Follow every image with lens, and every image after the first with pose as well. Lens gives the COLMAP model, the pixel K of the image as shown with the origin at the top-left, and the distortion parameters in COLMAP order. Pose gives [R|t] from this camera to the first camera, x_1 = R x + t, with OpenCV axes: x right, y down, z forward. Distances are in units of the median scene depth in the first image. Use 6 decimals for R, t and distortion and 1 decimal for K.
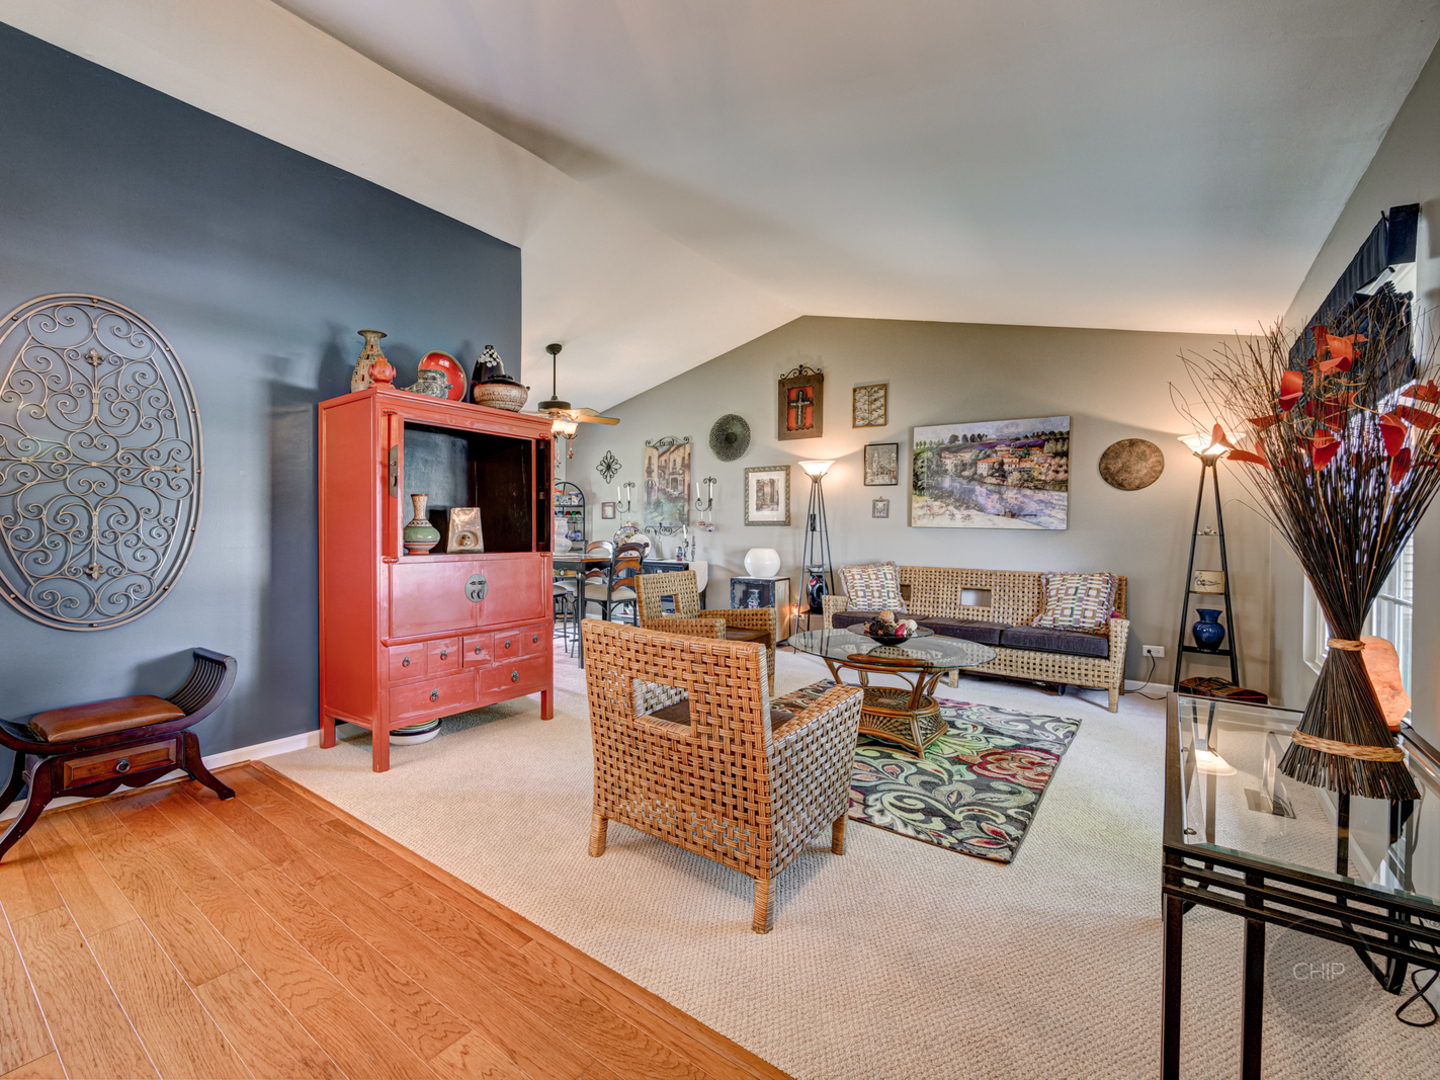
lens RADIAL K [[626.9, 0, 725.3], [0, 626.9, 537.5], [0, 0, 1]] dist [0.000688, -0.000233]
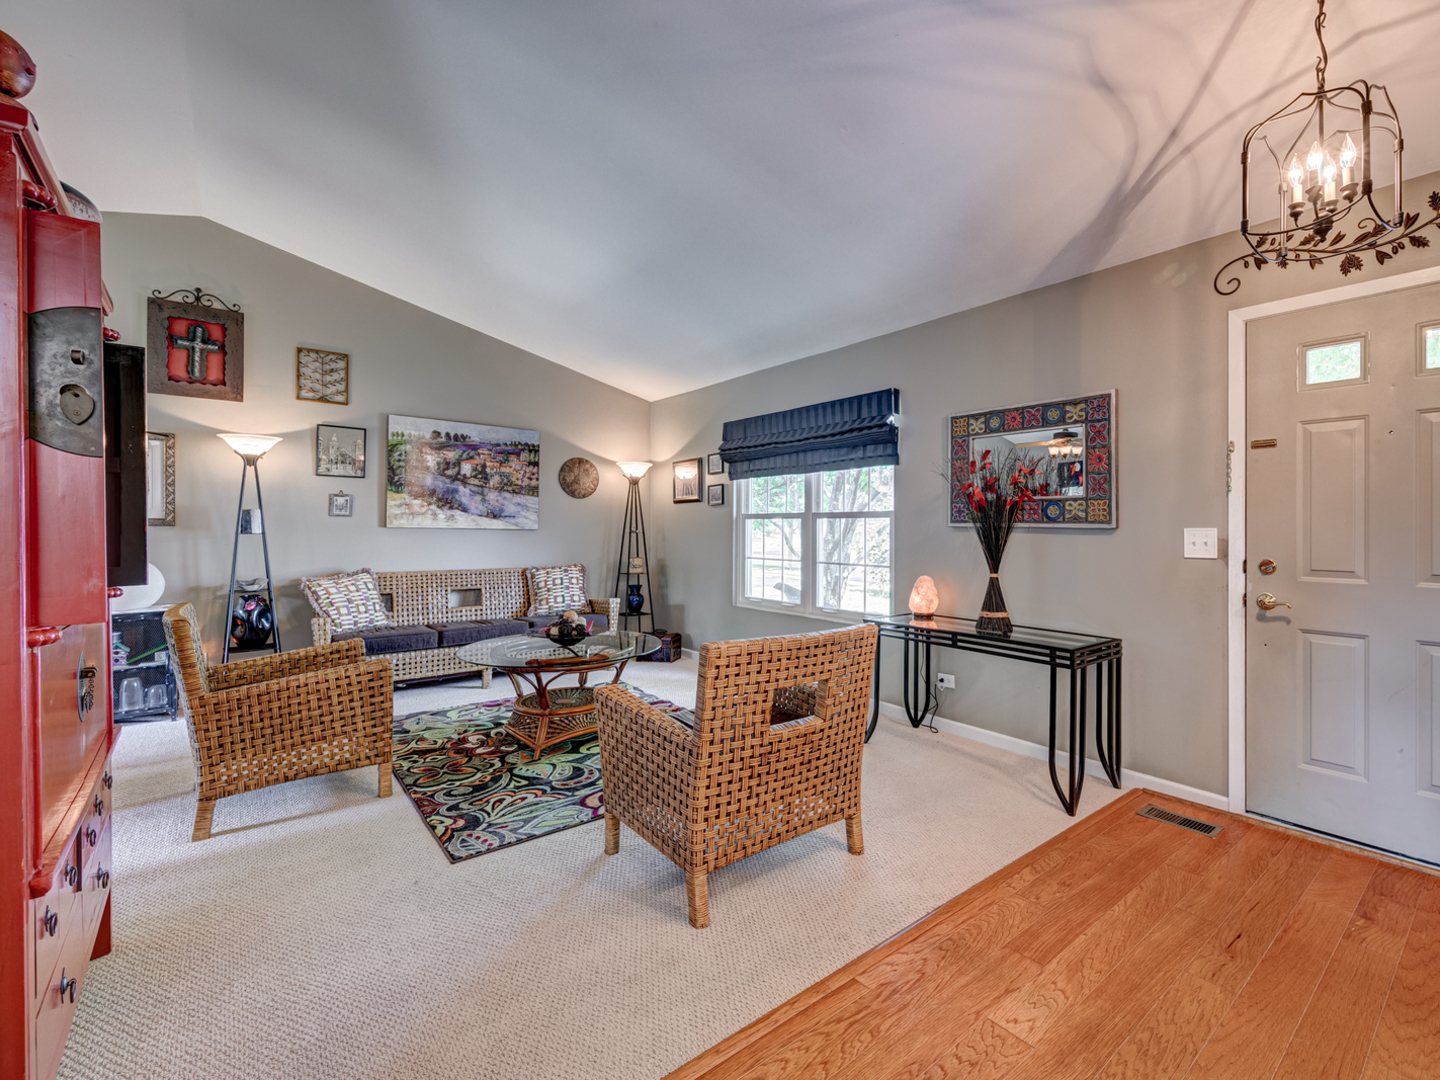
lens RADIAL K [[626.9, 0, 724.1], [0, 626.9, 530.2], [0, 0, 1]] dist [0.000688, -0.000233]
pose [[0.290583, -0.008129, 0.956815, -0.429960], [0.015141, 0.999878, 0.003897, -0.009753], [-0.956730, 0.013355, 0.290671, 0.311721]]
